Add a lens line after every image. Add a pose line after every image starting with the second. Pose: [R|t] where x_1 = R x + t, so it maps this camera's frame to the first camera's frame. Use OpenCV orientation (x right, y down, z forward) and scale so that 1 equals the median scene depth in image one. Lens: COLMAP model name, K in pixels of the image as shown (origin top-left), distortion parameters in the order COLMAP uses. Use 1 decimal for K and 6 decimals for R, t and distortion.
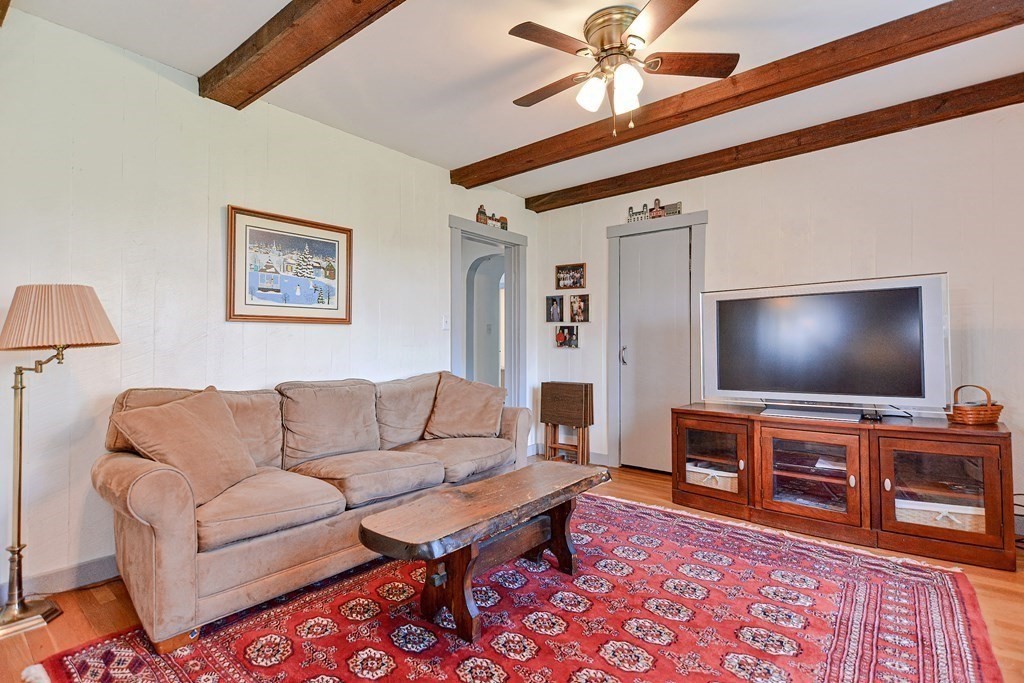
lens RADIAL K [[499.2, 0, 513.7], [0, 499.2, 336.8], [0, 0, 1]] dist [0.011091, -0.004552]
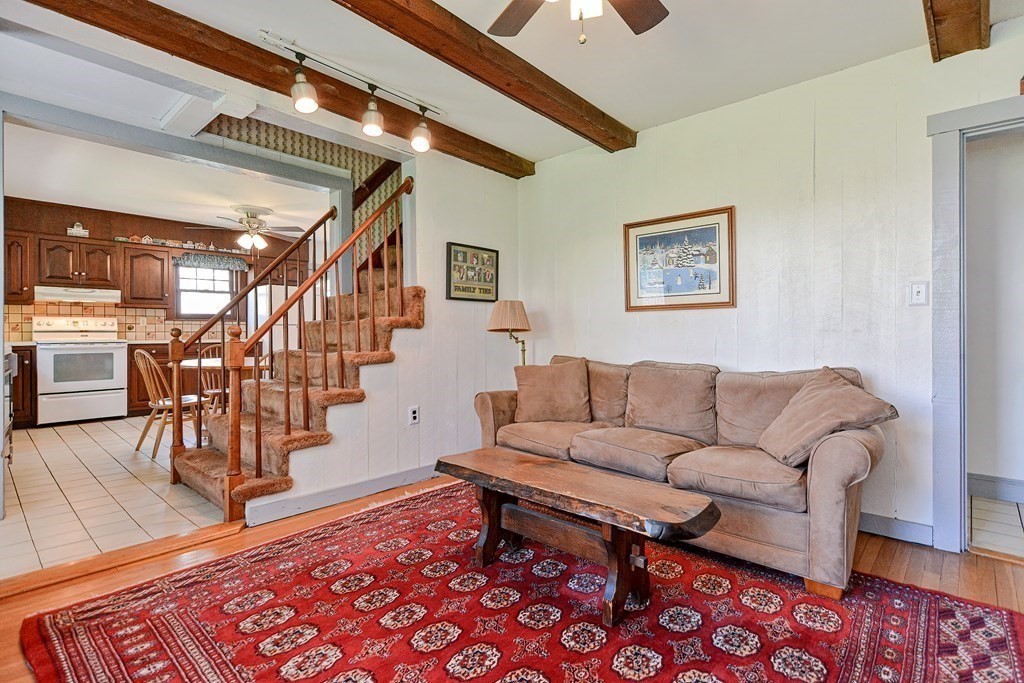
lens RADIAL K [[499.2, 0, 516.4], [0, 499.2, 335.2], [0, 0, 1]] dist [0.011091, -0.004552]
pose [[-0.075523, 0.008650, -0.997107, 1.193600], [0.013899, 0.999874, 0.007621, 0.026448], [0.997047, -0.013283, -0.075633, 1.234102]]
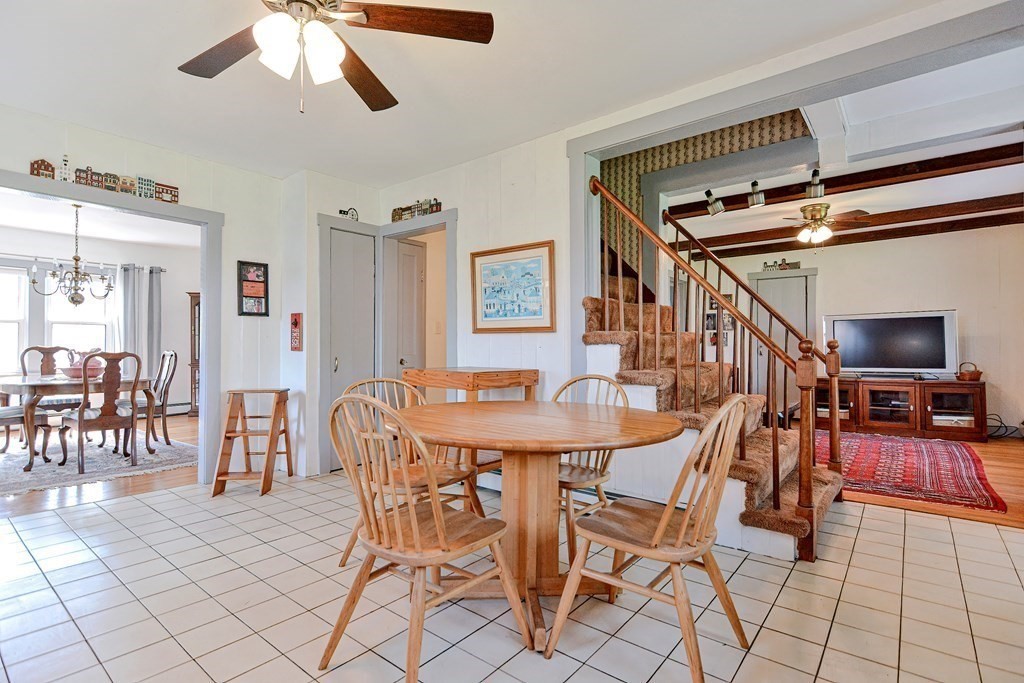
lens RADIAL K [[499.2, 0, 514.3], [0, 499.2, 334.6], [0, 0, 1]] dist [0.011091, -0.004552]
pose [[0.999943, -0.006824, 0.008210, -0.698588], [0.006843, 0.999974, -0.002275, -0.019329], [-0.008194, 0.002331, 0.999964, -0.757871]]
